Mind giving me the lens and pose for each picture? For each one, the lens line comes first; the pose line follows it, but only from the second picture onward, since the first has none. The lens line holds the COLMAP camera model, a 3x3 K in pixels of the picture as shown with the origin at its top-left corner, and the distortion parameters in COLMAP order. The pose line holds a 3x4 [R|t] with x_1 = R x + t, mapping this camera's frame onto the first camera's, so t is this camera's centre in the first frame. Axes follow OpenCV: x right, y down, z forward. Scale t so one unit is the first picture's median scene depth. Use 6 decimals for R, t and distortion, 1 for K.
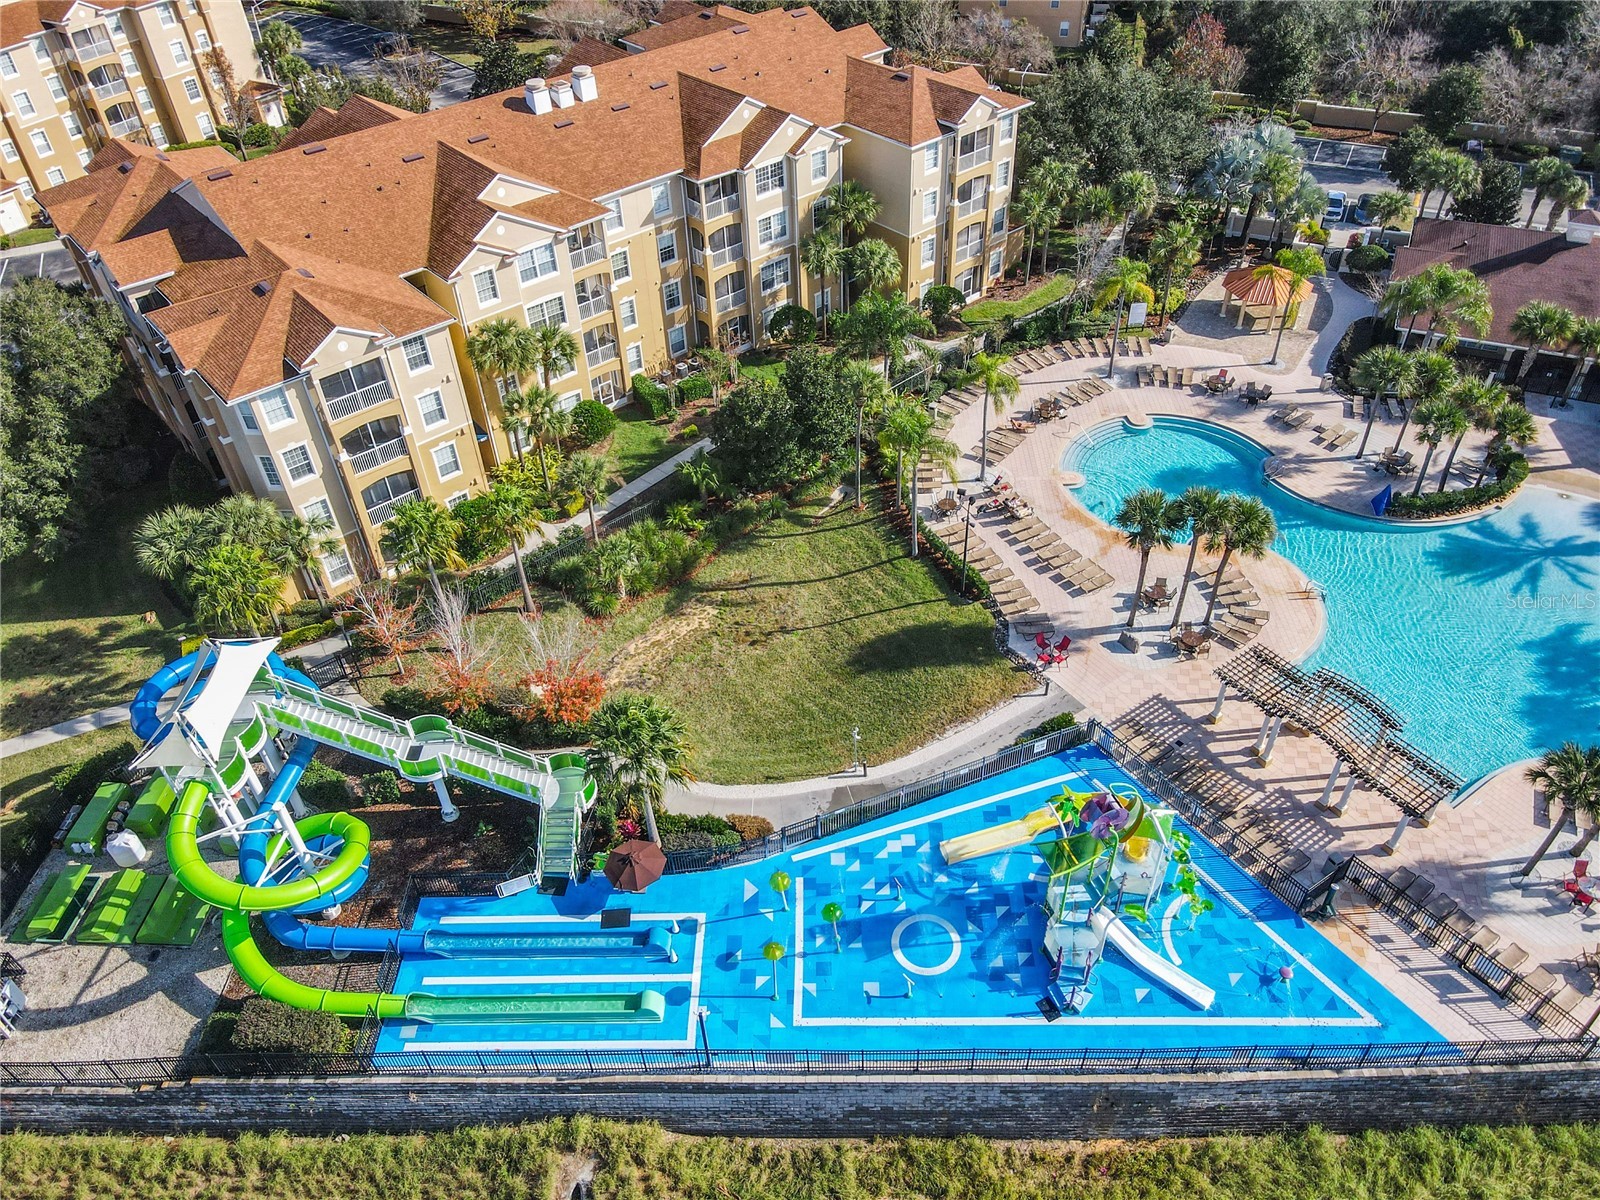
lens RADIAL K [[1165.4, 0, 798.5], [0, 1165.4, 595.7], [0, 0, 1]] dist [-0.010227, 0.045705]
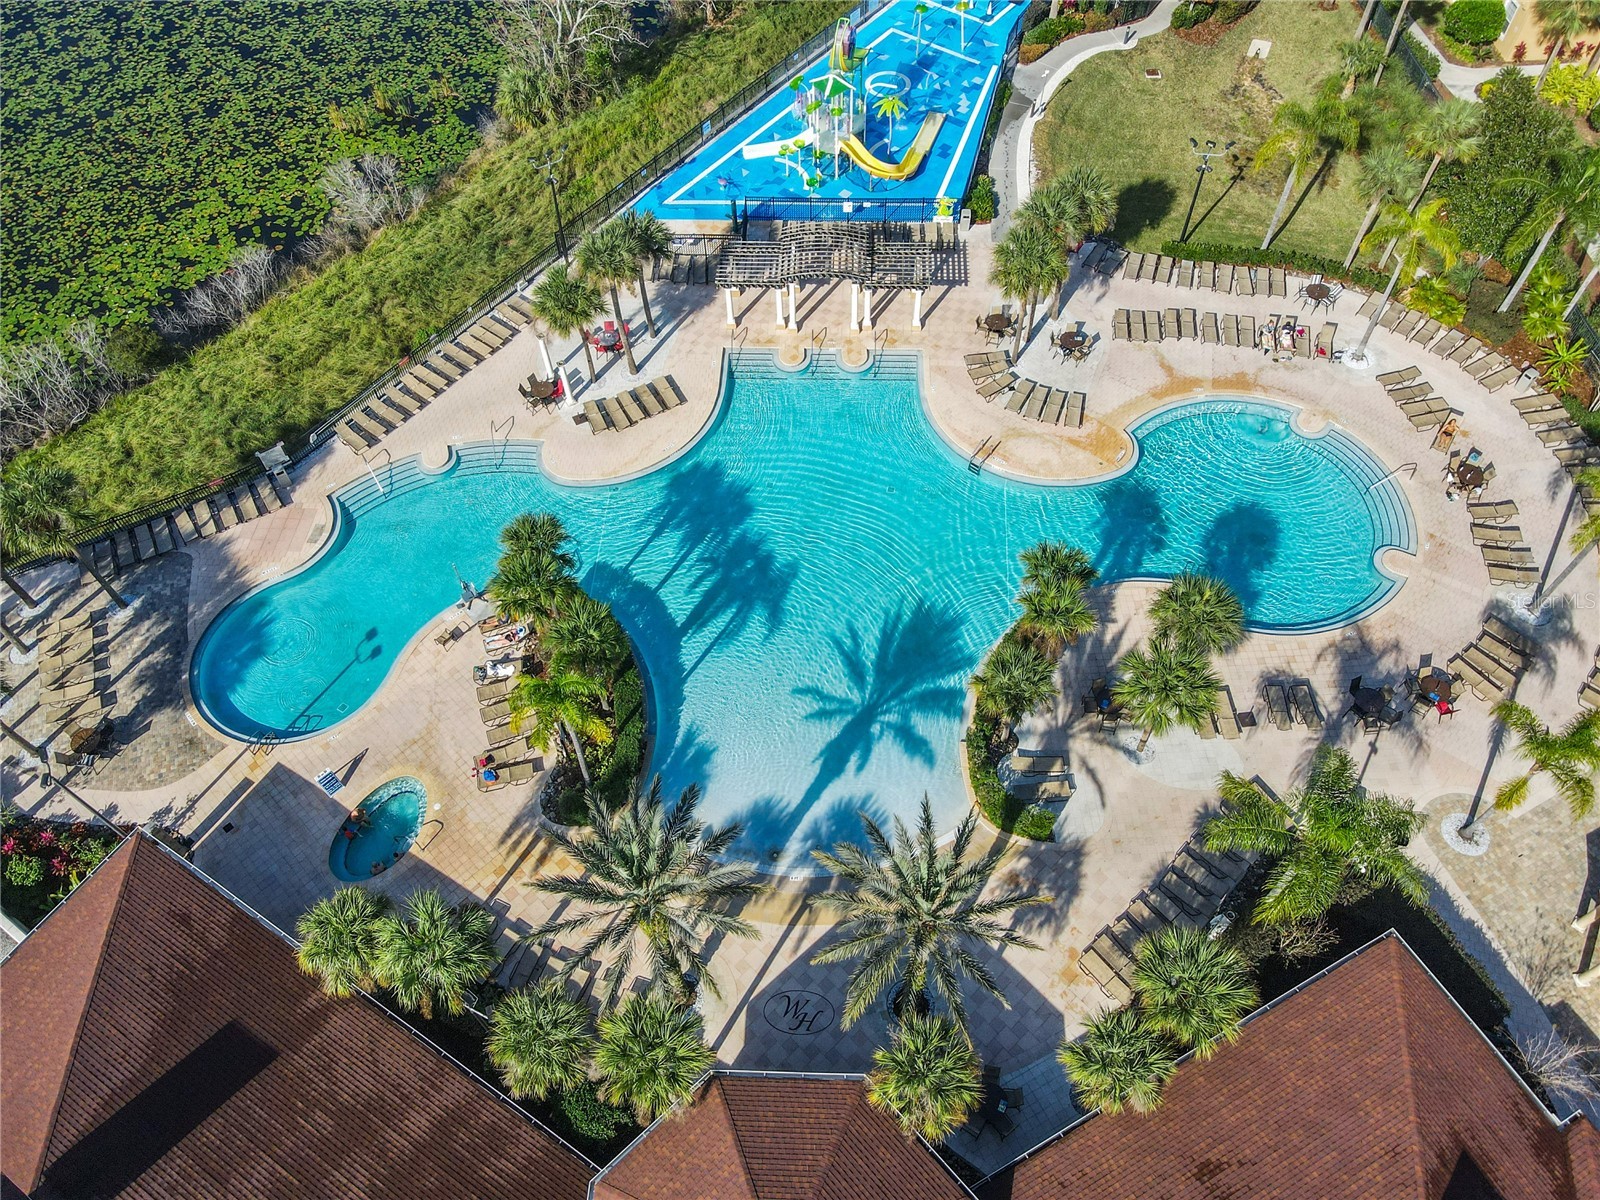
lens RADIAL K [[1162.5, 0, 799.3], [0, 1162.5, 591.6], [0, 0, 1]] dist [0.011276, 0.010281]
pose [[-0.602812, 0.680552, -0.416494, 1.033424], [-0.491646, 0.094303, 0.865674, -0.732741], [0.628412, 0.726606, 0.277743, 0.809616]]
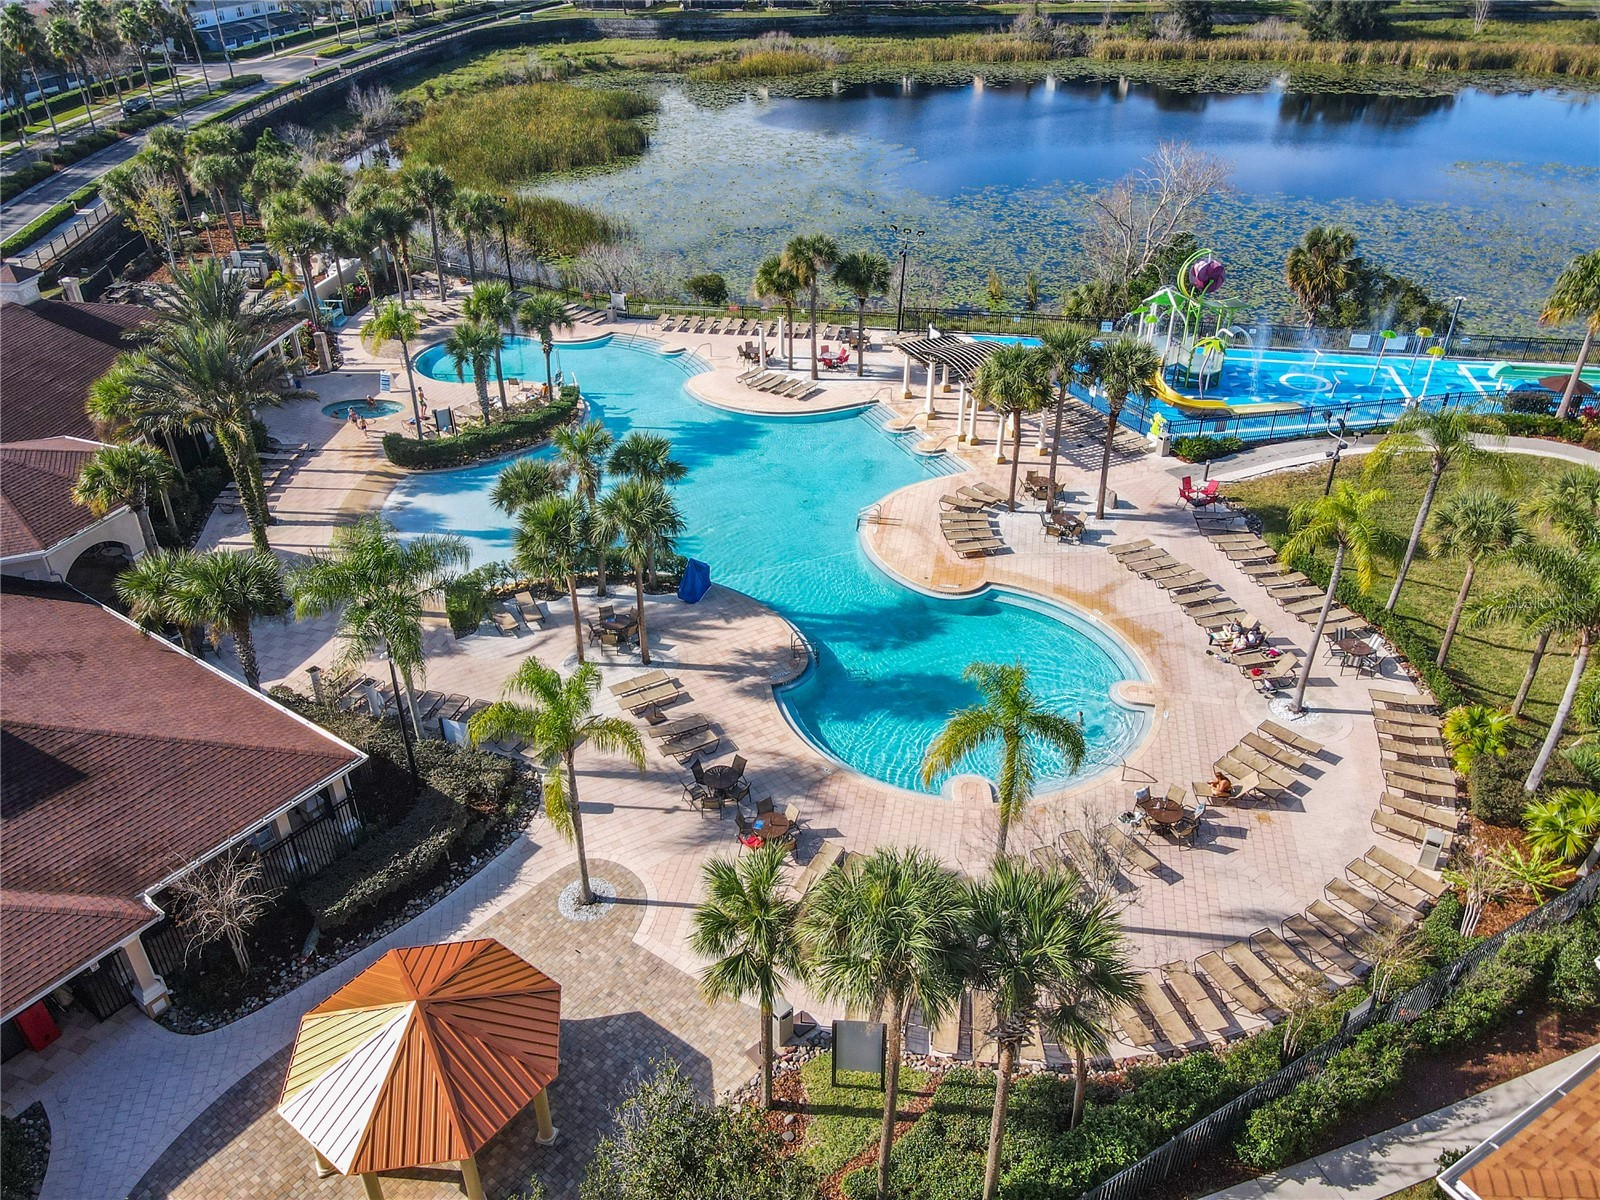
lens RADIAL K [[1187.5, 0, 800.0], [0, 1187.5, 600.0], [0, 0, 1]] dist [-0.003999, 0.002451]
pose [[-0.984160, -0.056757, 0.167950, 0.373697], [0.143215, 0.303845, 0.941896, -0.866378], [-0.104490, 0.951029, -0.290904, 1.419557]]
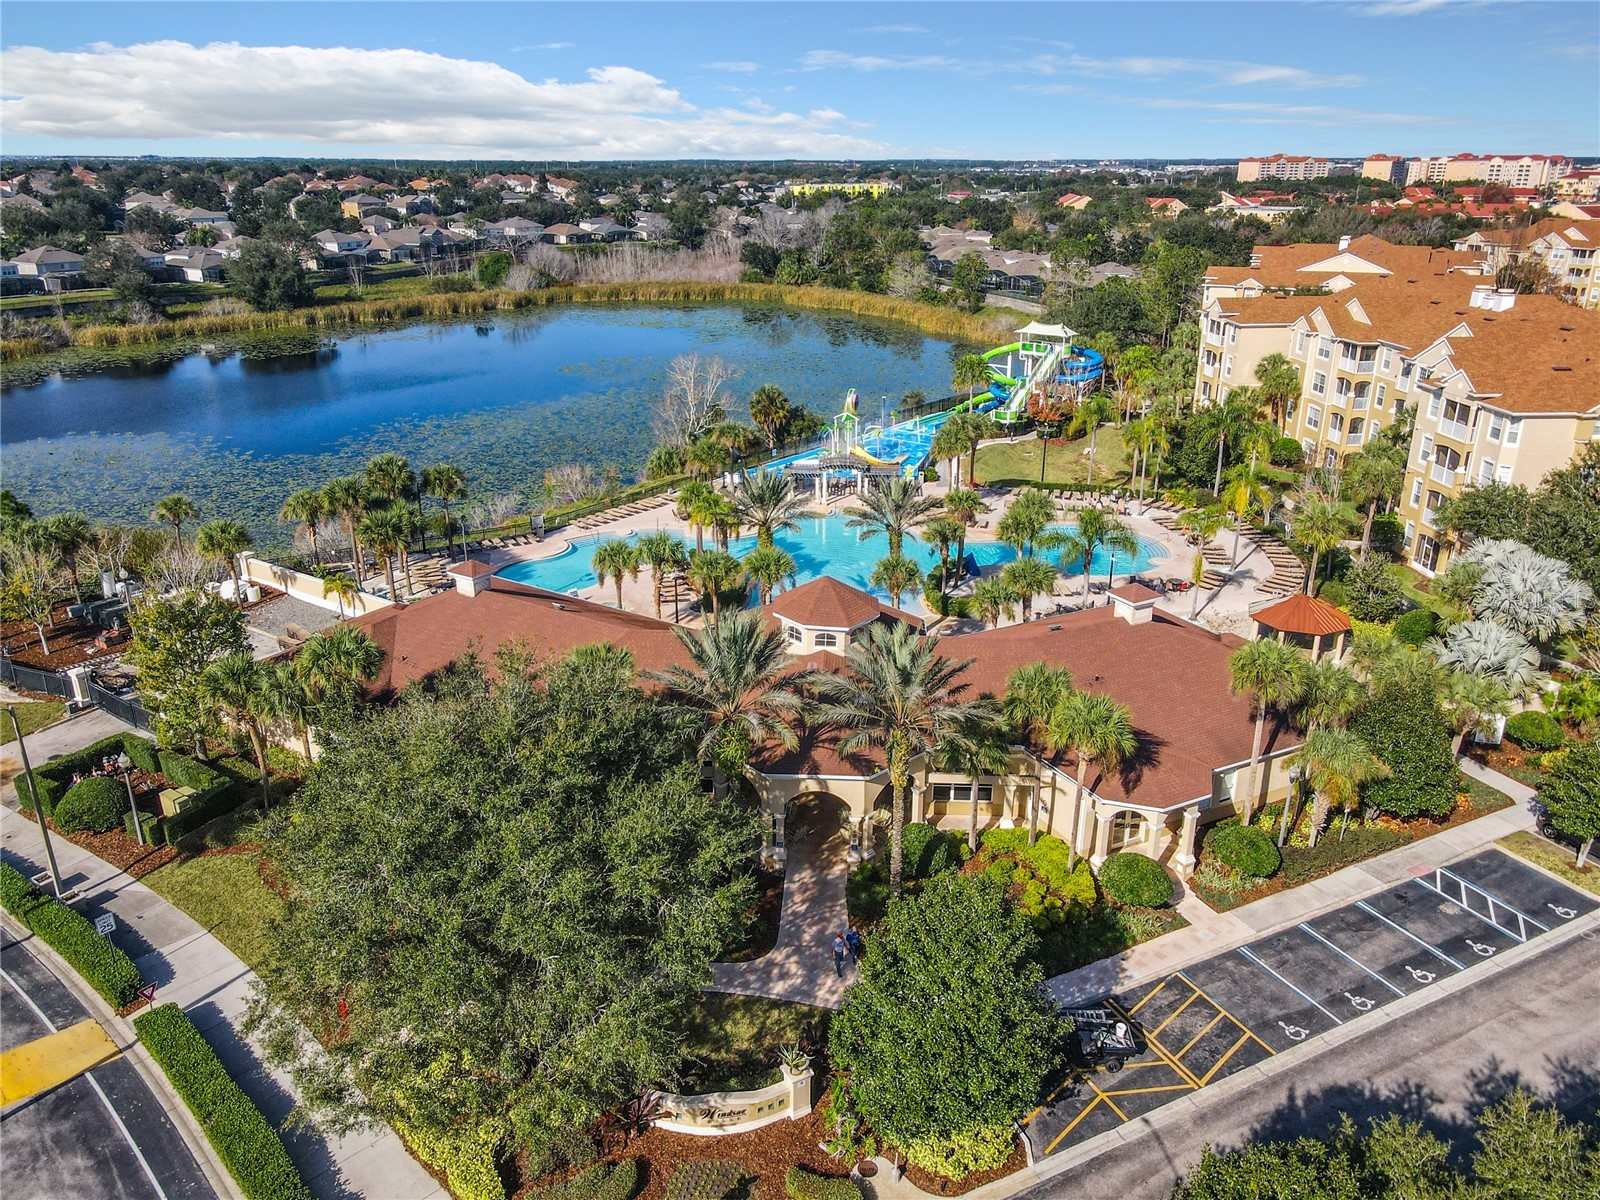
lens RADIAL K [[1187.5, 0, 800.0], [0, 1187.5, 600.0], [0, 0, 1]] dist [-0.003999, 0.002451]
pose [[-0.613131, 0.307051, -0.727866, 1.876687], [-0.501867, 0.560154, 0.659058, -0.985688], [0.610082, 0.769381, -0.189349, 1.368904]]
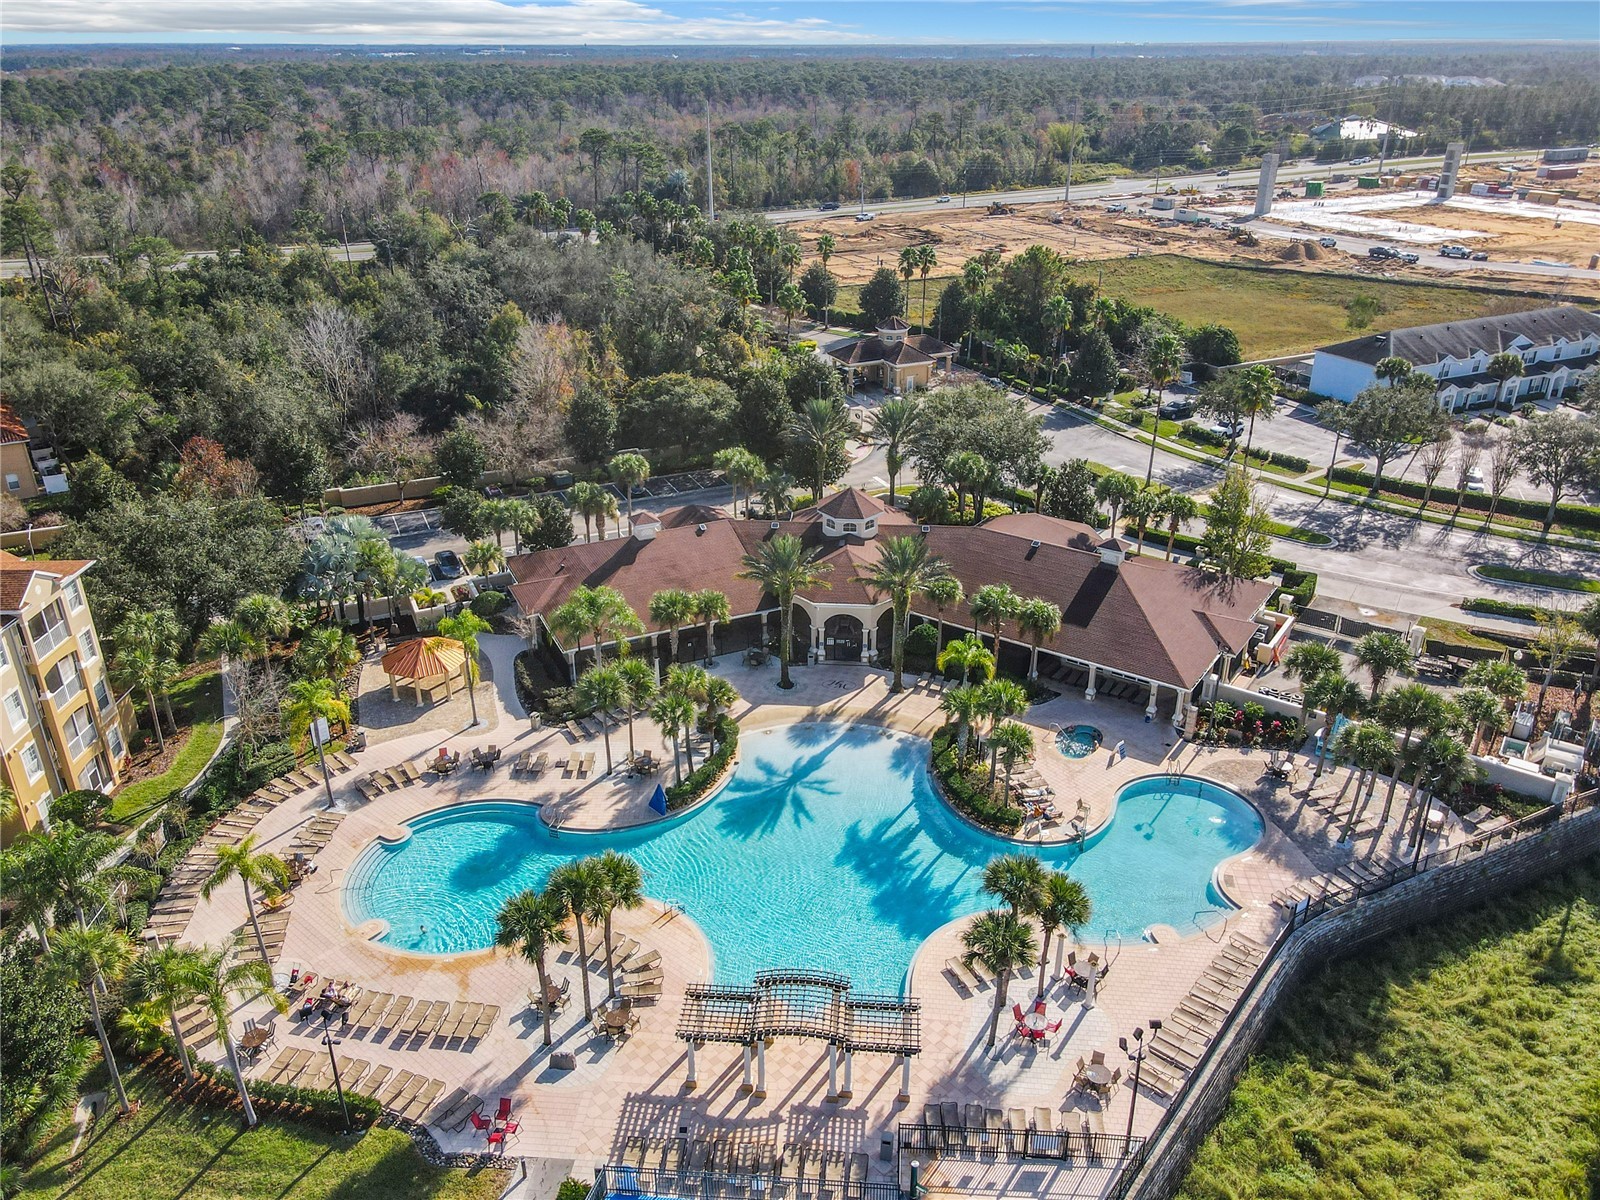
lens RADIAL K [[1192.6, 0, 796.9], [0, 1192.6, 602.1], [0, 0, 1]] dist [0.022835, 0.001492]
pose [[0.638348, -0.296674, 0.710279, -0.147924], [0.490568, 0.867870, -0.078390, -0.107147], [-0.593174, 0.398480, 0.699542, 0.129670]]
